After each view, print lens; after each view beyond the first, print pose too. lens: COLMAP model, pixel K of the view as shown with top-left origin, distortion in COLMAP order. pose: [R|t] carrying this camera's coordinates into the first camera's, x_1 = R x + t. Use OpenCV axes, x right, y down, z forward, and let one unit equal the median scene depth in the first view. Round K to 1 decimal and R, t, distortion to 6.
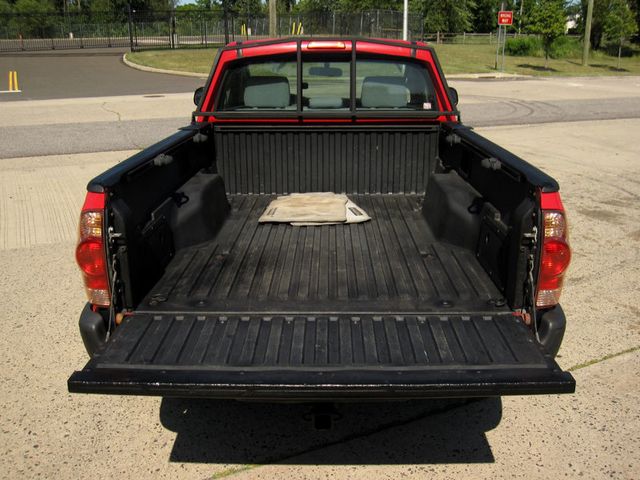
lens RADIAL K [[622.3, 0, 320.0], [0, 622.3, 240.0], [0, 0, 1]] dist [-0.080162, 0.041005]
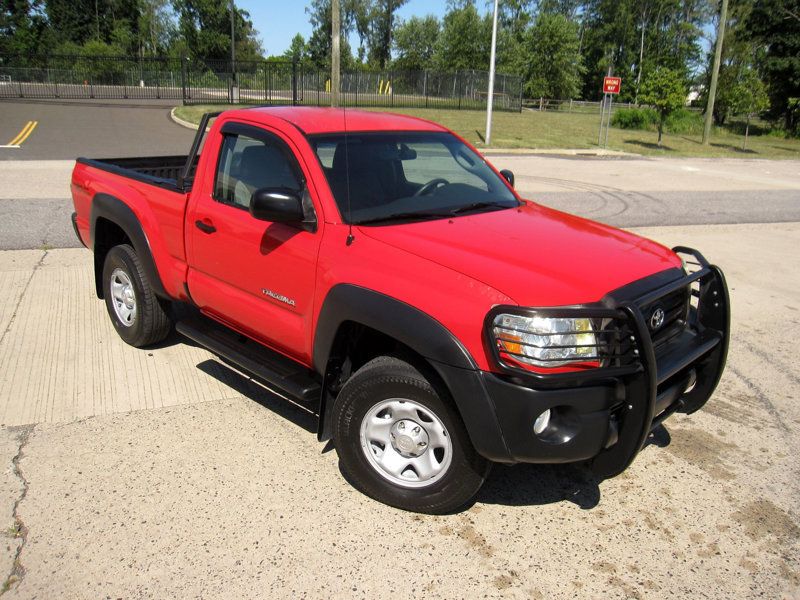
lens RADIAL K [[672.9, 0, 400.0], [0, 672.9, 300.0], [0, 0, 1]] dist [-0.078238, 0.060075]
pose [[0.998543, 0.050315, -0.019487, 0.038549], [-0.050748, 0.998459, -0.022448, -0.027330], [0.018327, 0.023404, 0.999558, 0.075725]]
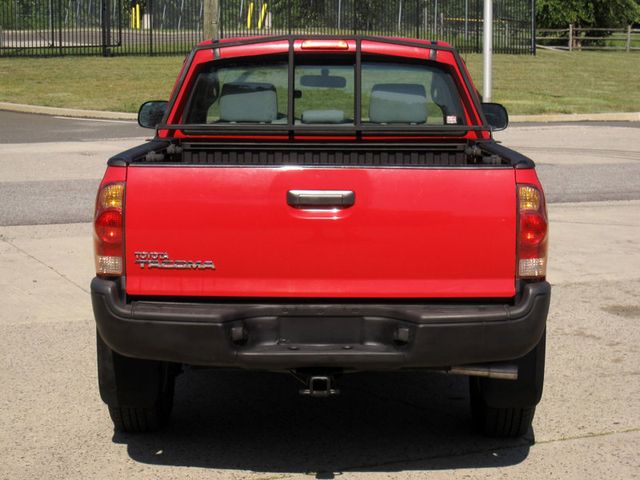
lens RADIAL K [[1519.8, 0, 320.0], [0, 1519.8, 240.0], [0, 0, 1]] dist [-0.071710, -0.444157]
pose [[0.999932, 0.006861, 0.009465, -0.001442], [-0.005021, 0.983226, -0.182321, 0.033367], [-0.010558, 0.182261, 0.983194, -0.101480]]
